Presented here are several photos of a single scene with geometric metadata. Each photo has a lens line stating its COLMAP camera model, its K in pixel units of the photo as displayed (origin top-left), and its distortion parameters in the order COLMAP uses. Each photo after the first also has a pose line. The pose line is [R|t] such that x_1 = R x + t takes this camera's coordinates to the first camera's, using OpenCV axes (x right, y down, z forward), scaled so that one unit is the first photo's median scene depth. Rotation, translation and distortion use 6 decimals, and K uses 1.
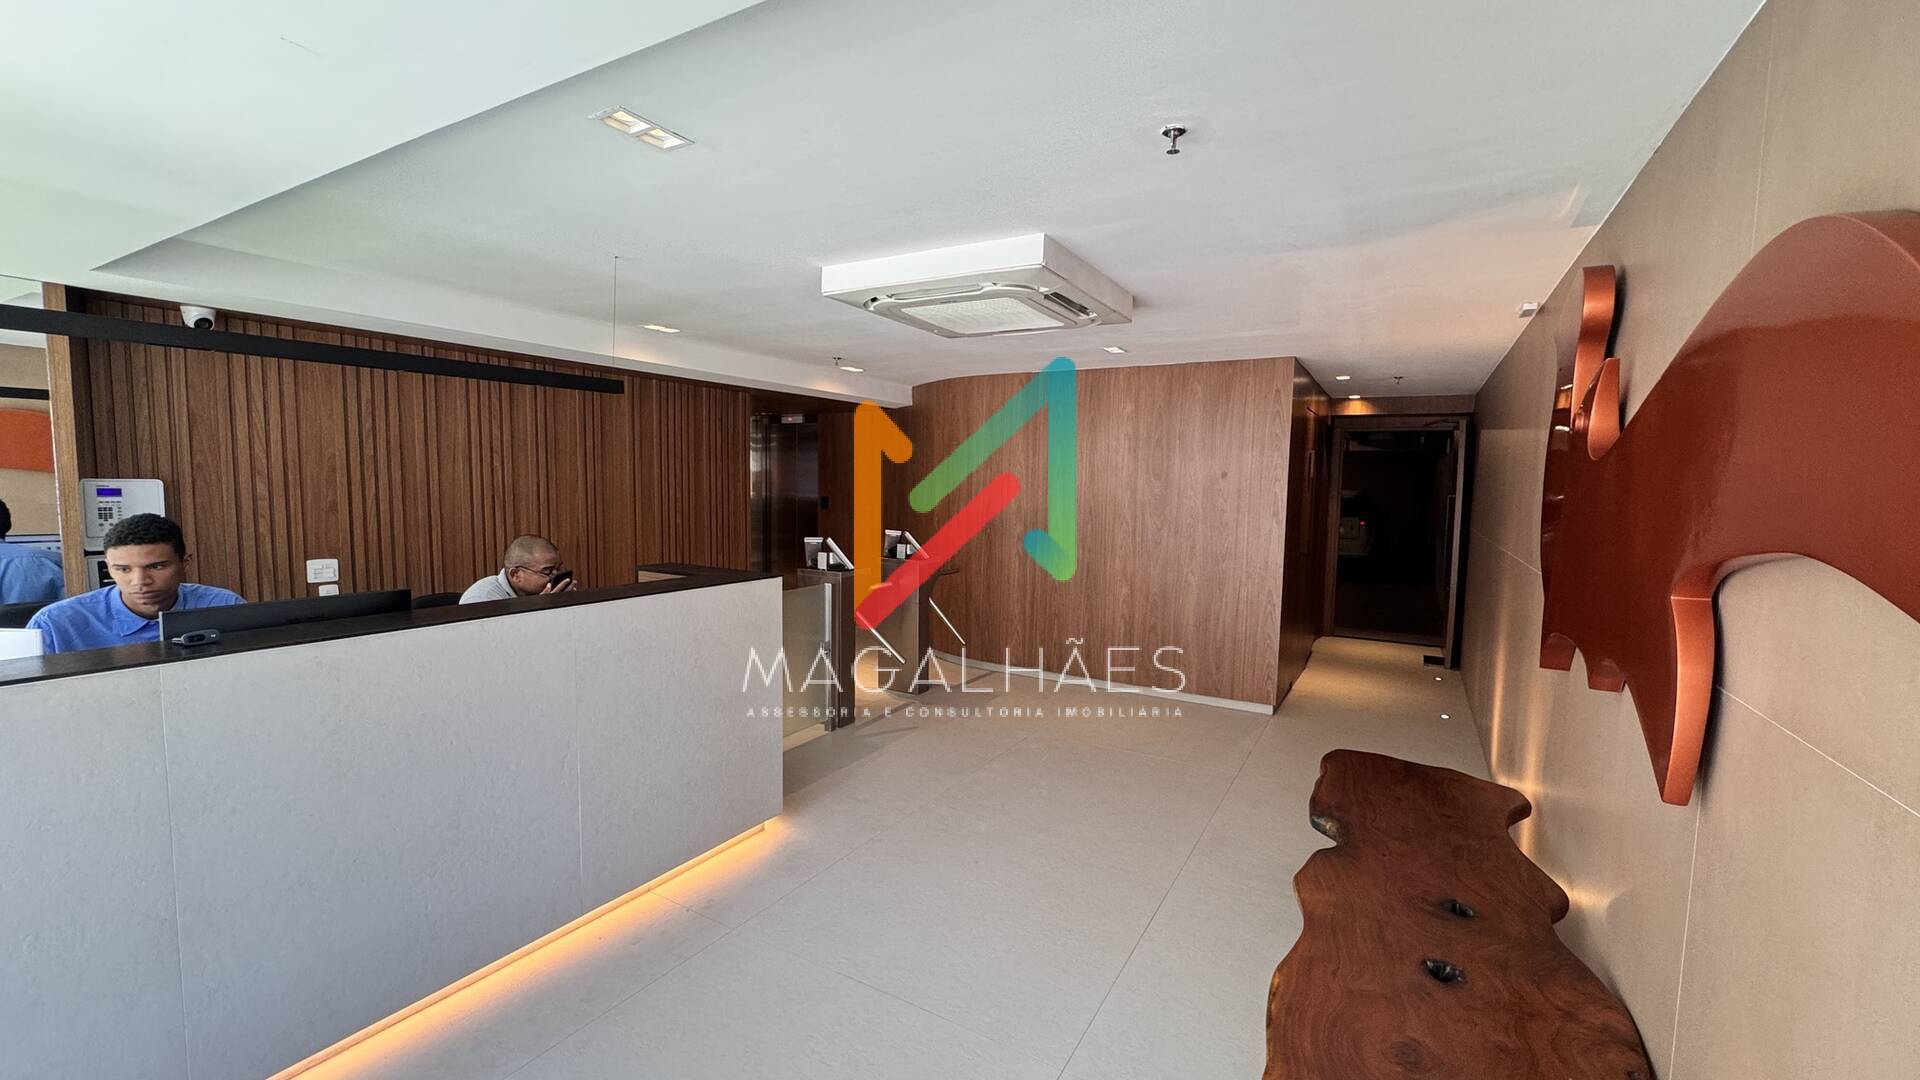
lens RADIAL K [[768.6, 0, 960.6], [0, 768.6, 542.8], [0, 0, 1]] dist [0.001125, 0.000088]
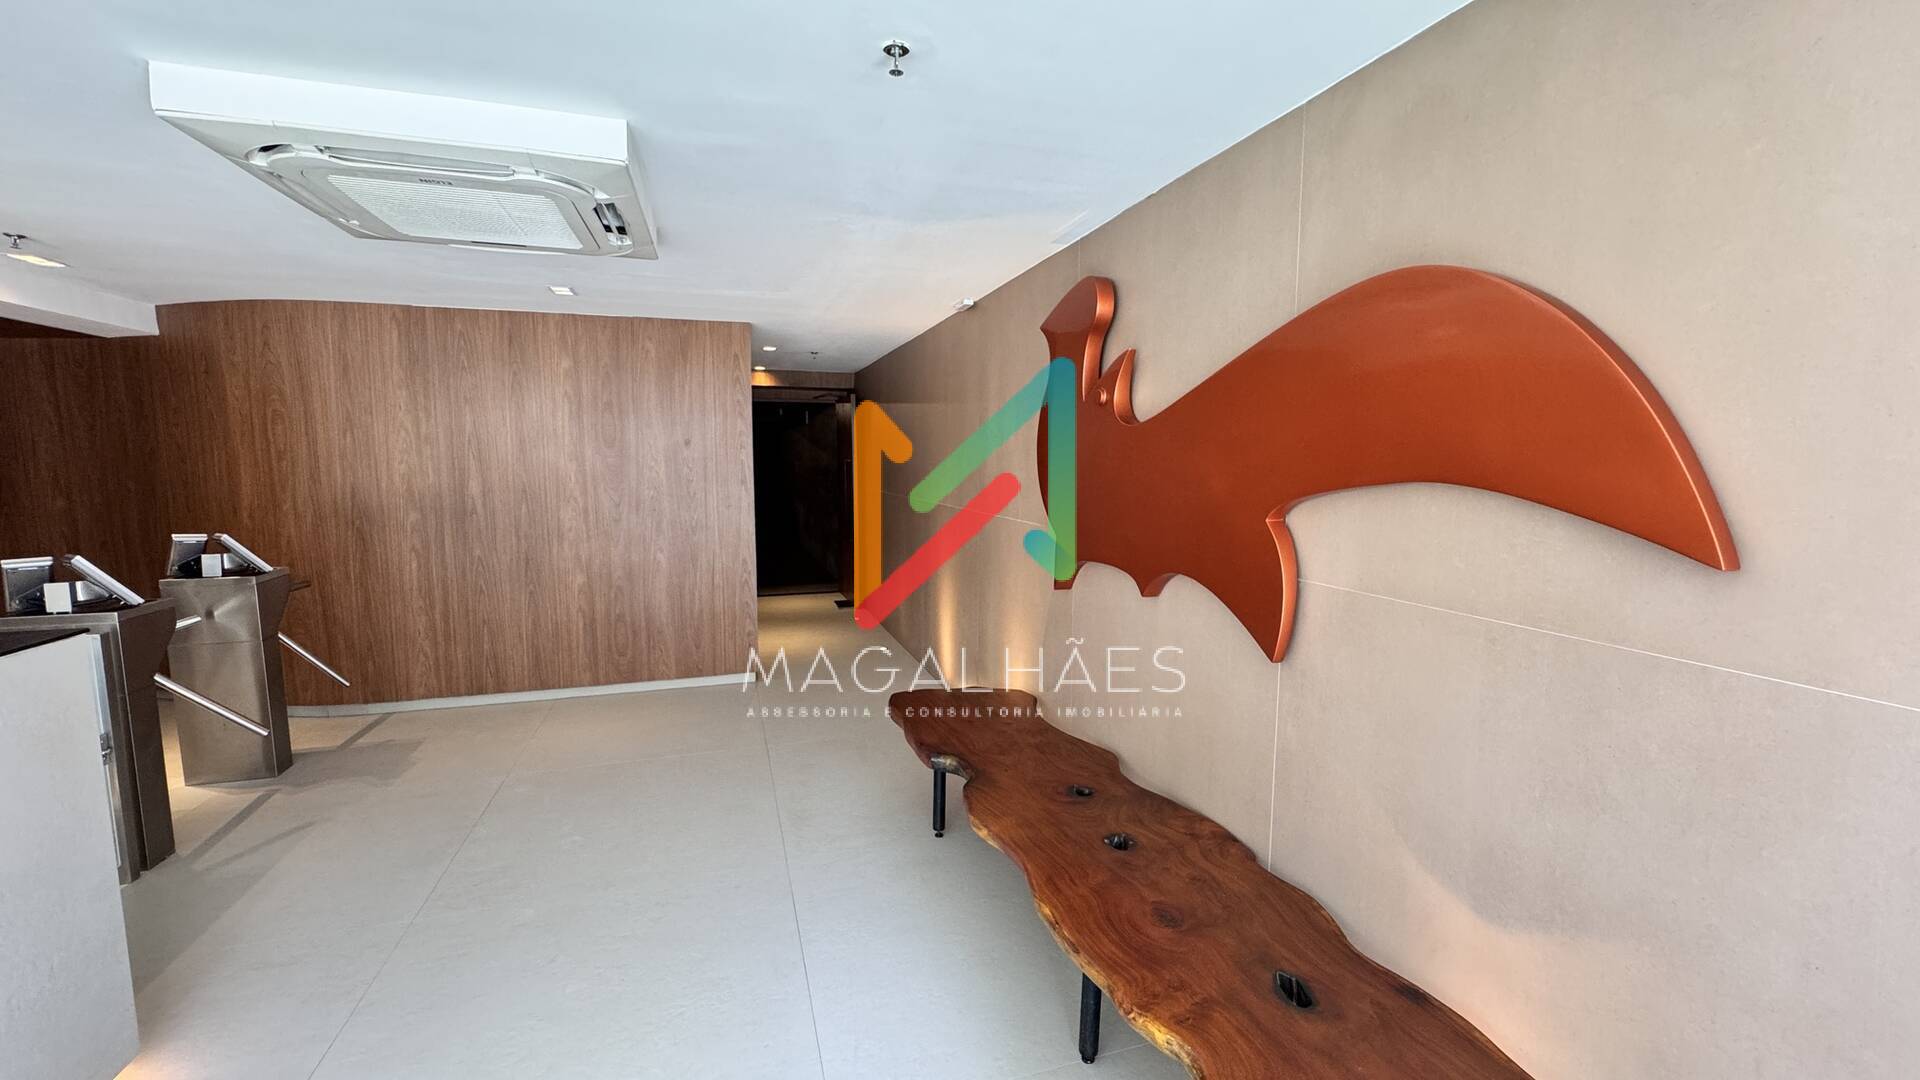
lens RADIAL K [[768.6, 0, 961.0], [0, 768.6, 541.7], [0, 0, 1]] dist [0.001125, 0.000088]
pose [[0.674188, -0.099191, 0.731868, -0.130660], [0.072826, 0.995039, 0.067772, -0.006942], [-0.734960, 0.007608, 0.678068, 0.117529]]
